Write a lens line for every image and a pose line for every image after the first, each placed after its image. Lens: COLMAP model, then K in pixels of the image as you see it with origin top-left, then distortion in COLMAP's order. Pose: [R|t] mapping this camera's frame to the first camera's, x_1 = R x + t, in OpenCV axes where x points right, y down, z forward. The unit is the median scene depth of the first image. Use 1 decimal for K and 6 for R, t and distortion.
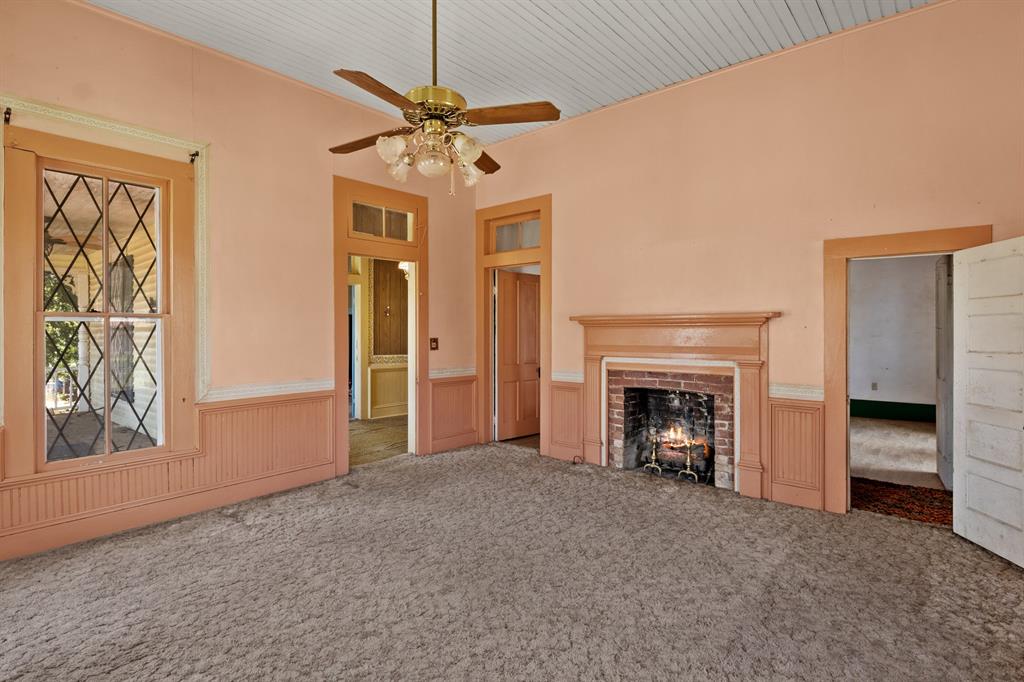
lens RADIAL K [[513.7, 0, 515.2], [0, 513.7, 331.4], [0, 0, 1]] dist [-0.012389, -0.000465]
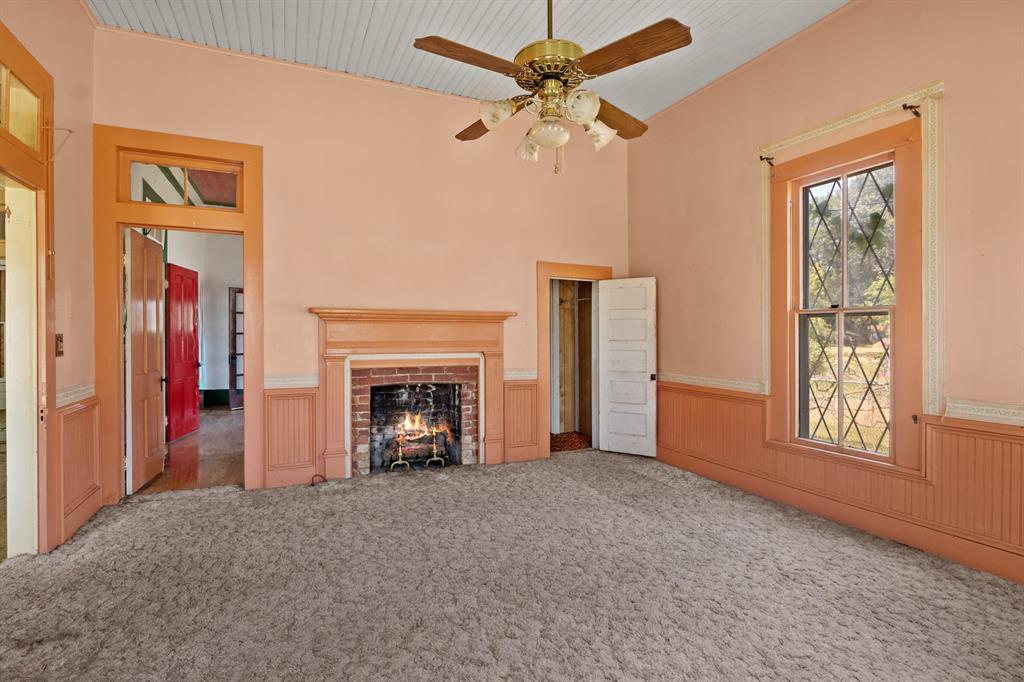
lens RADIAL K [[513.7, 0, 515.2], [0, 513.7, 331.4], [0, 0, 1]] dist [-0.012389, -0.000465]
pose [[0.421872, 0.002264, 0.906653, -0.568350], [-0.005196, 0.999986, -0.000080, 0.008631], [-0.906641, -0.004677, 0.421878, 0.406494]]
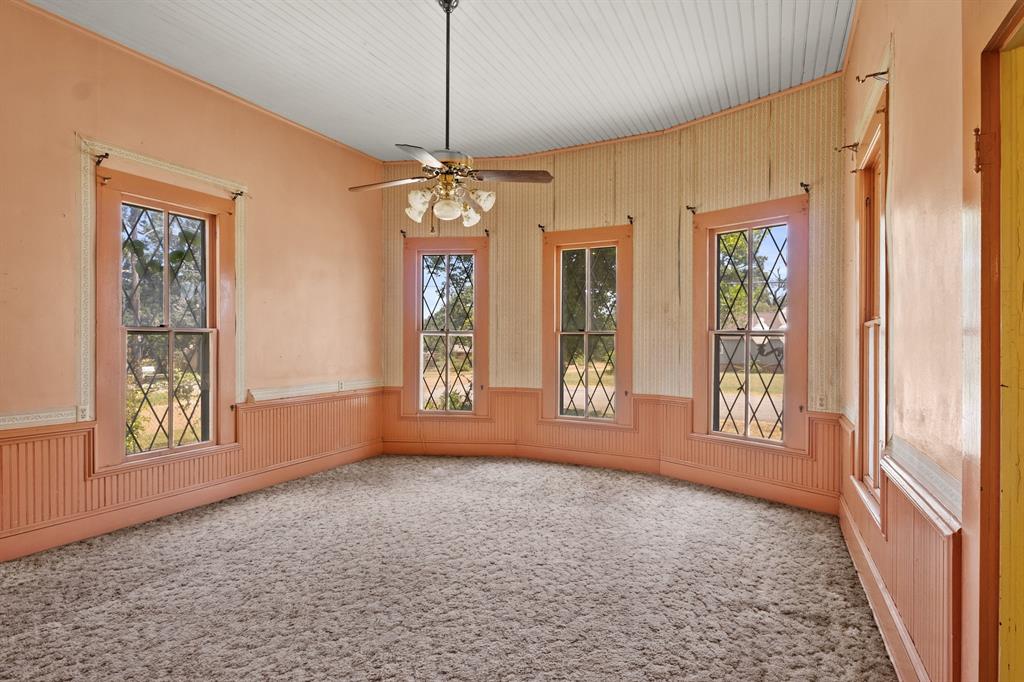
lens RADIAL K [[513.7, 0, 515.2], [0, 513.7, 331.4], [0, 0, 1]] dist [-0.012389, -0.000465]
pose [[-0.974303, -0.000009, -0.225240, -0.020491], [0.005013, 0.999751, -0.021722, 0.000614], [0.225184, -0.022293, -0.974061, 1.317968]]
